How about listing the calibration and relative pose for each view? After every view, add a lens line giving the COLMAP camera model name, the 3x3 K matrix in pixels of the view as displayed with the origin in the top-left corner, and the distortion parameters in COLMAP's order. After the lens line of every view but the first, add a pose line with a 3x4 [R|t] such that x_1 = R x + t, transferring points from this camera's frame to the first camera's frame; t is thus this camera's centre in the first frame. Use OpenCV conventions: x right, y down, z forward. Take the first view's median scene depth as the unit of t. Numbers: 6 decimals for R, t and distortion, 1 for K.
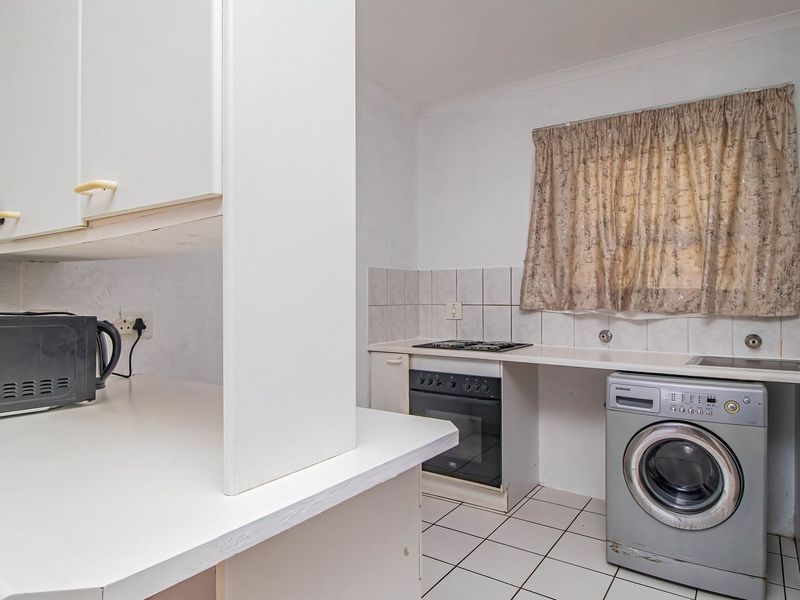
lens RADIAL K [[503.1, 0, 409.6], [0, 503.1, 290.6], [0, 0, 1]] dist [0.004996, -0.012222]
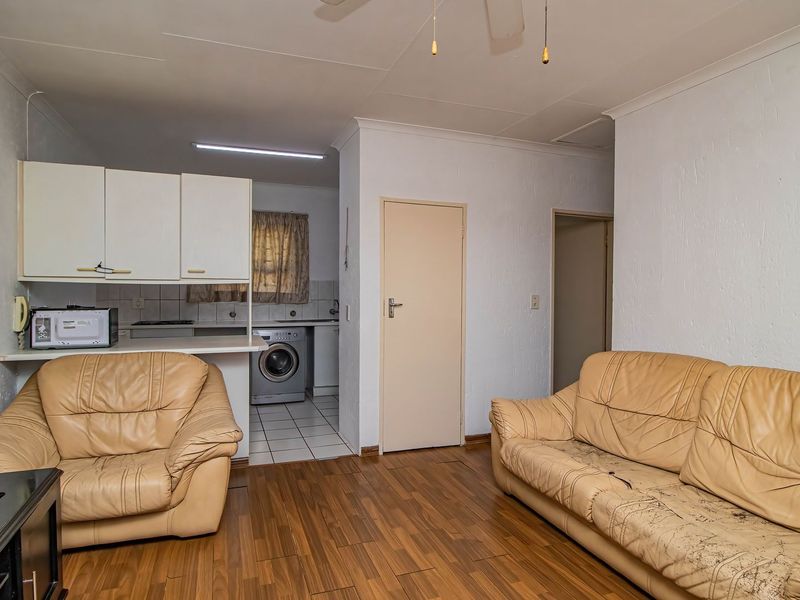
lens RADIAL K [[503.1, 0, 397.1], [0, 503.1, 296.1], [0, 0, 1]] dist [0.004996, -0.012222]
pose [[0.590347, -0.013629, 0.807035, -0.969523], [-0.022640, 0.999184, 0.033435, -0.075374], [-0.806832, -0.038010, 0.589557, -0.838599]]
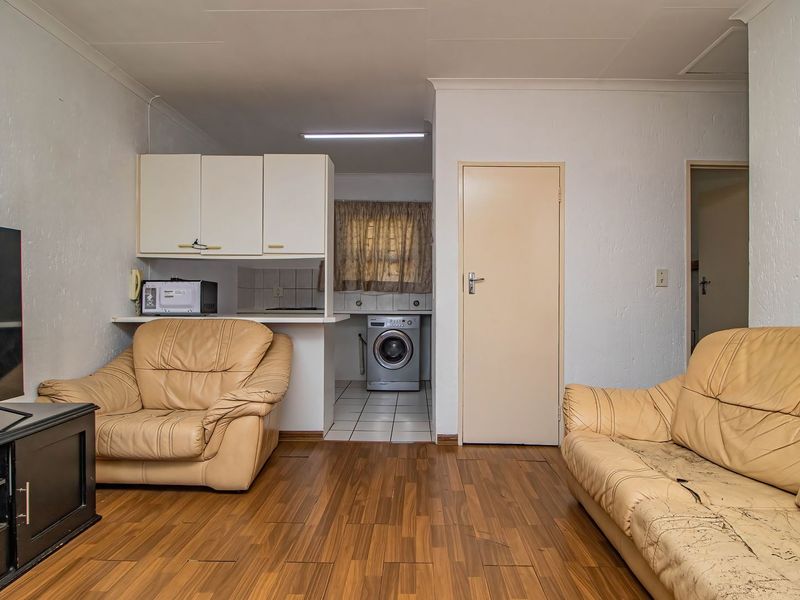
lens RADIAL K [[503.1, 0, 396.3], [0, 503.1, 294.2], [0, 0, 1]] dist [0.004996, -0.012222]
pose [[0.846544, 0.004610, 0.532299, -0.673194], [-0.014891, 0.999776, 0.015023, 0.020140], [-0.532111, -0.020644, 0.846423, -0.977715]]
